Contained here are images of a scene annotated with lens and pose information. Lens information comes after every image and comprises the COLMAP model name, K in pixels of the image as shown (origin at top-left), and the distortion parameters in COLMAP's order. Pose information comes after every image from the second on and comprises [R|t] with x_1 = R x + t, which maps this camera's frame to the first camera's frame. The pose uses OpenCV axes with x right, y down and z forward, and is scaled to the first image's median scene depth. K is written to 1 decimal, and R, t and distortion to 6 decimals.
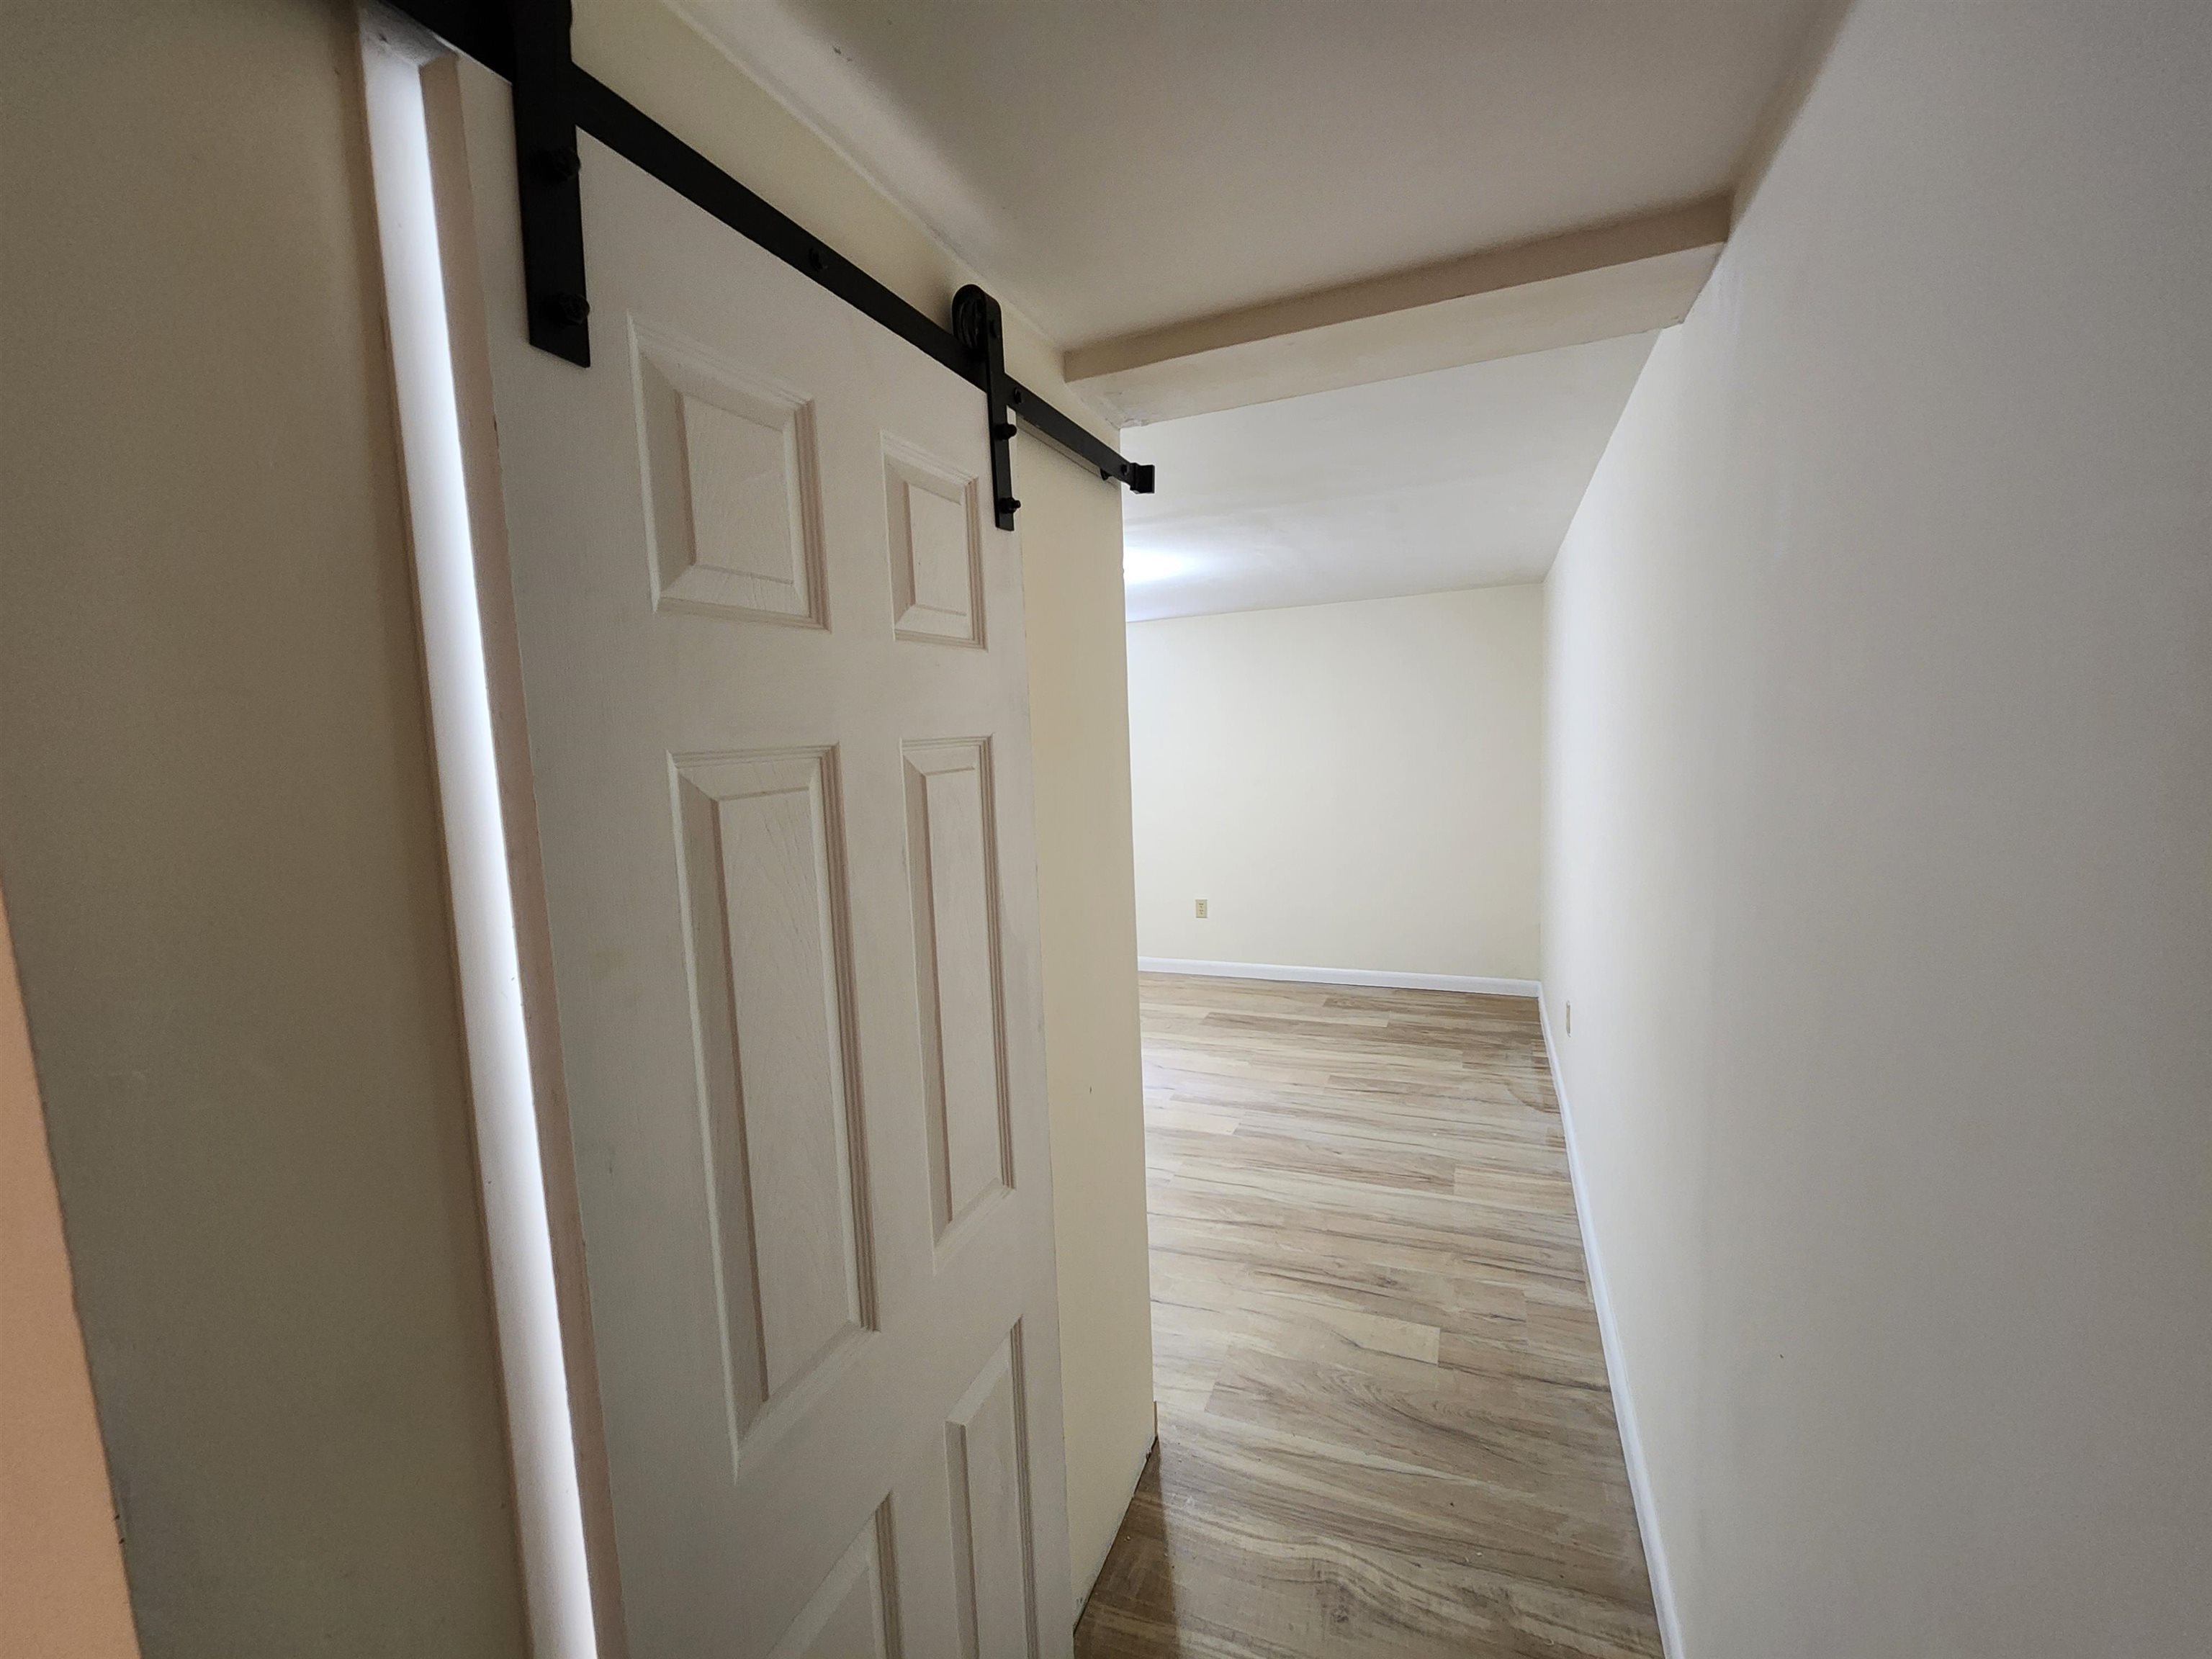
lens RADIAL K [[902.7, 0, 1112.6], [0, 902.7, 824.3], [0, 0, 1]] dist [0.000941, -0.001131]
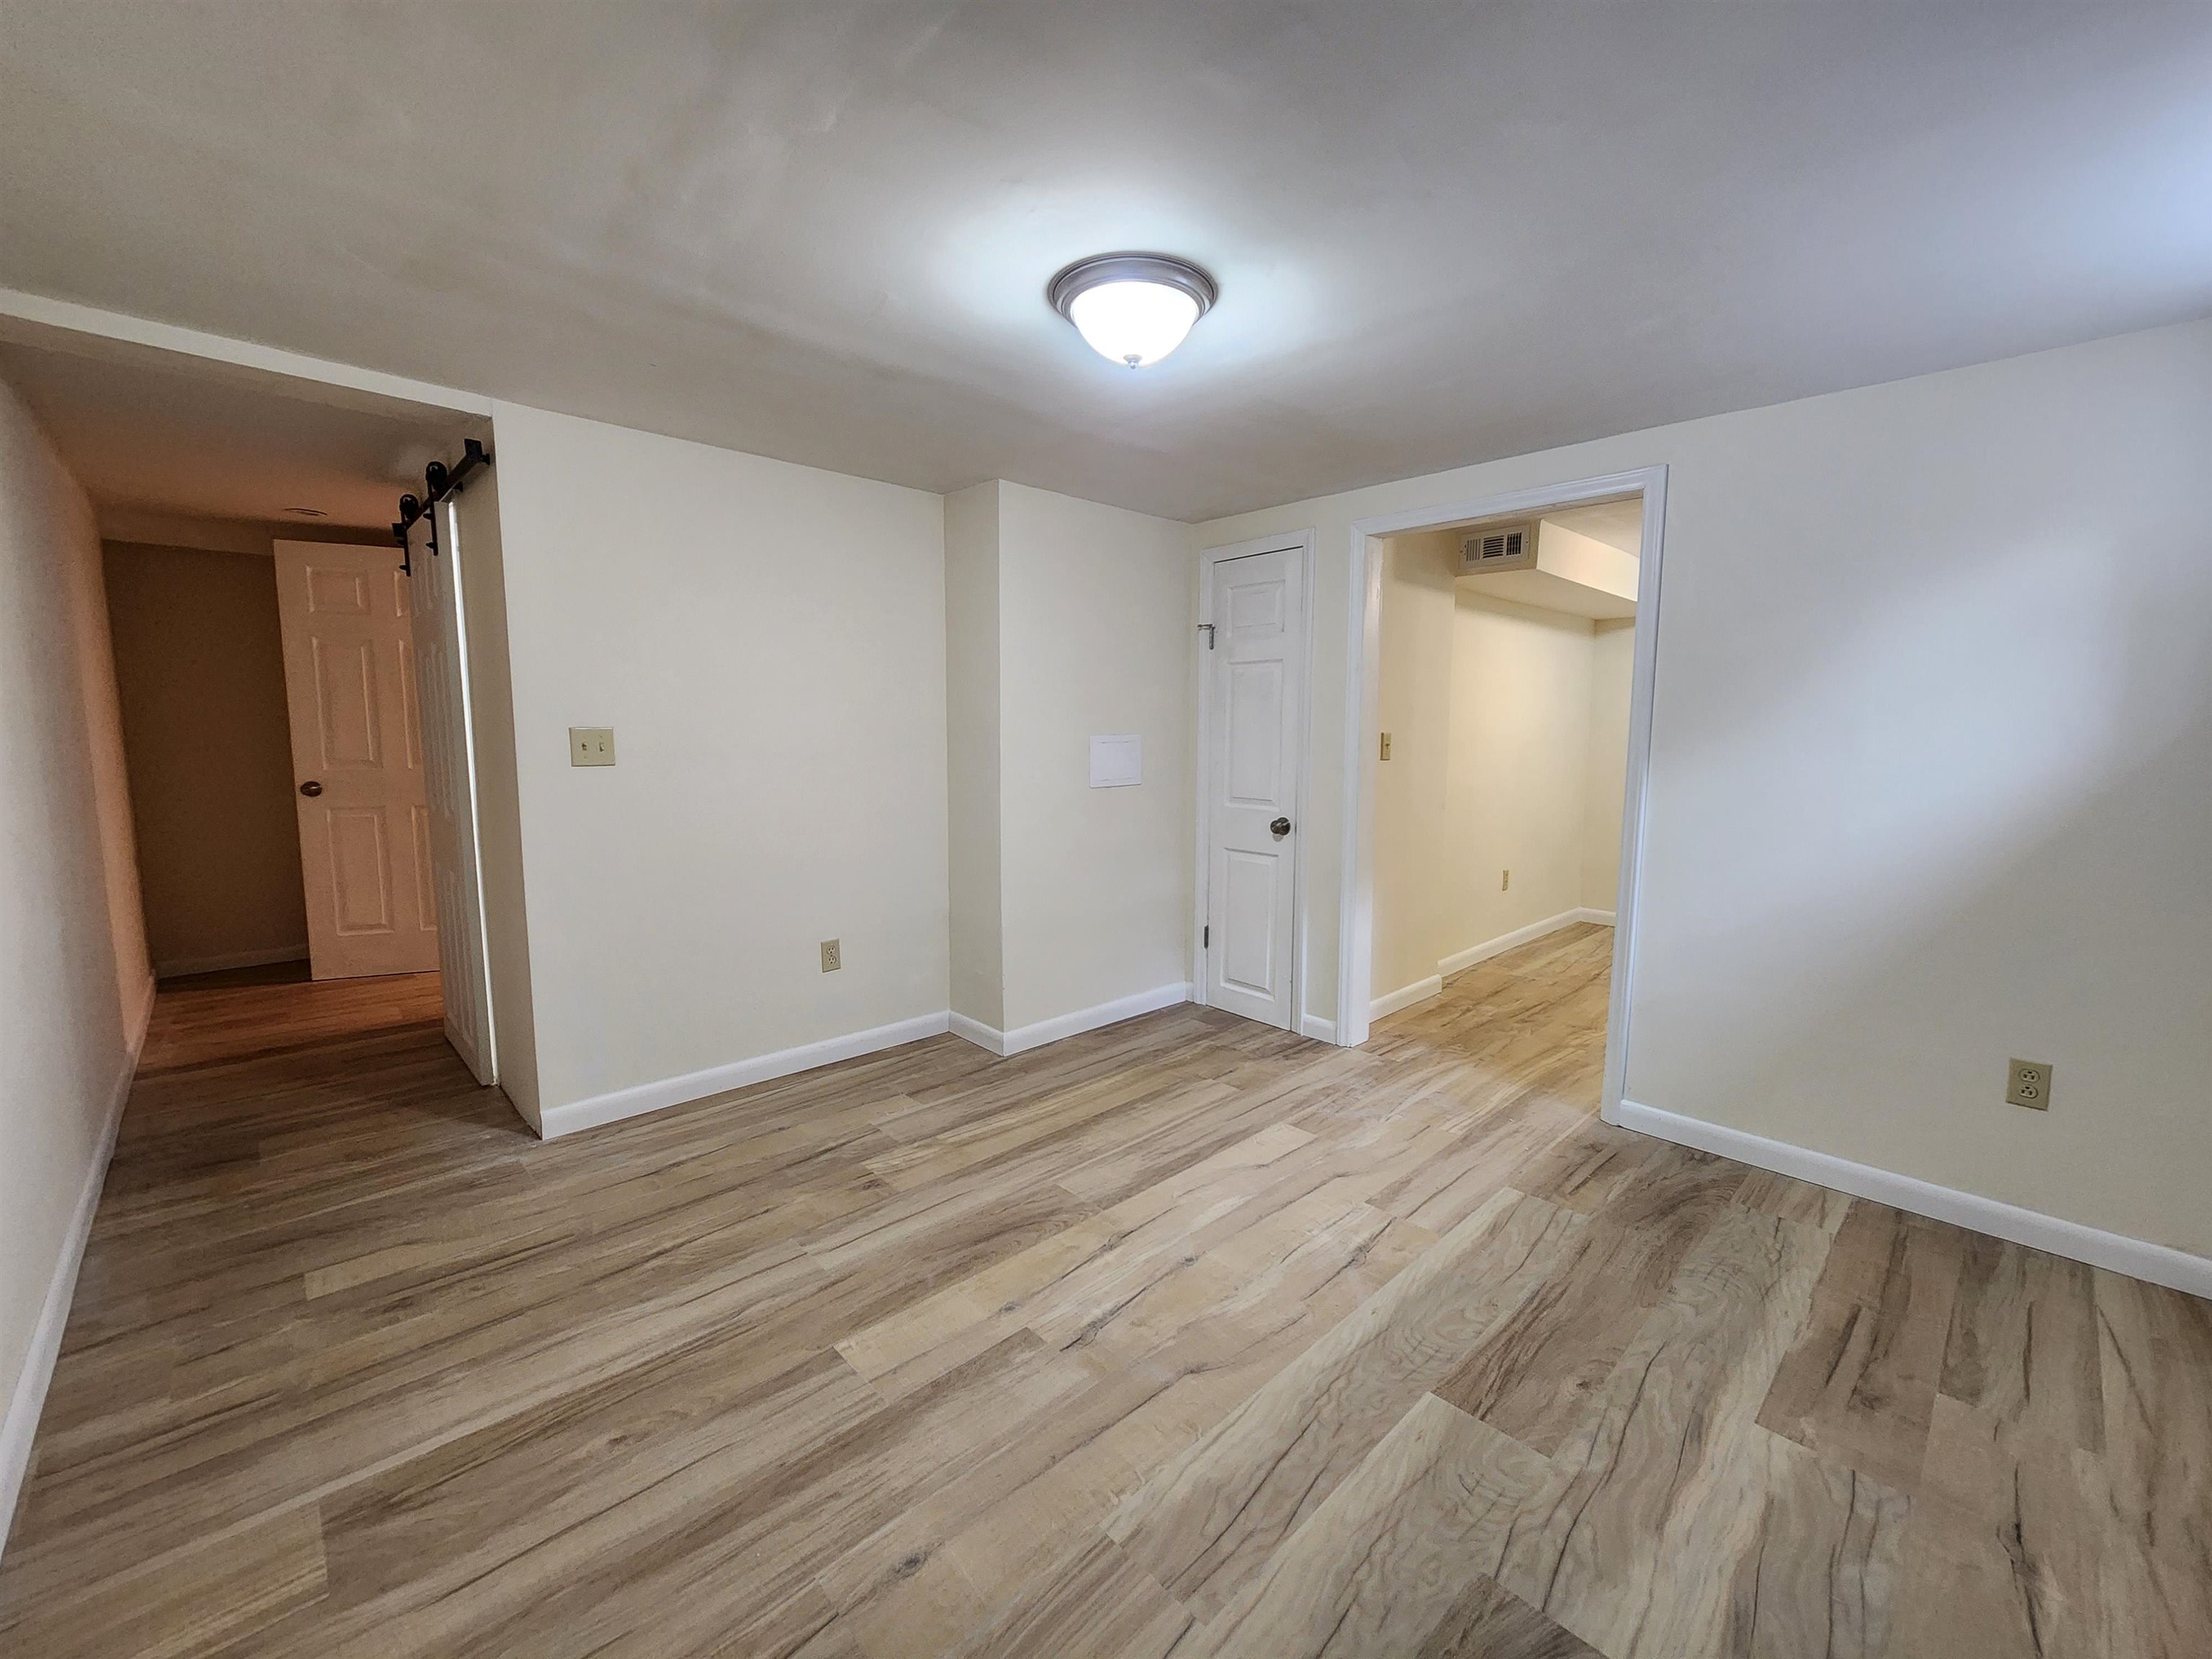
lens RADIAL K [[902.7, 0, 1109.0], [0, 902.7, 836.2], [0, 0, 1]] dist [0.000941, -0.001131]
pose [[-0.409247, 0.155577, -0.899062, 0.562204], [-0.089054, 0.973841, 0.209054, -0.095575], [0.908067, 0.165620, -0.384687, 1.453962]]
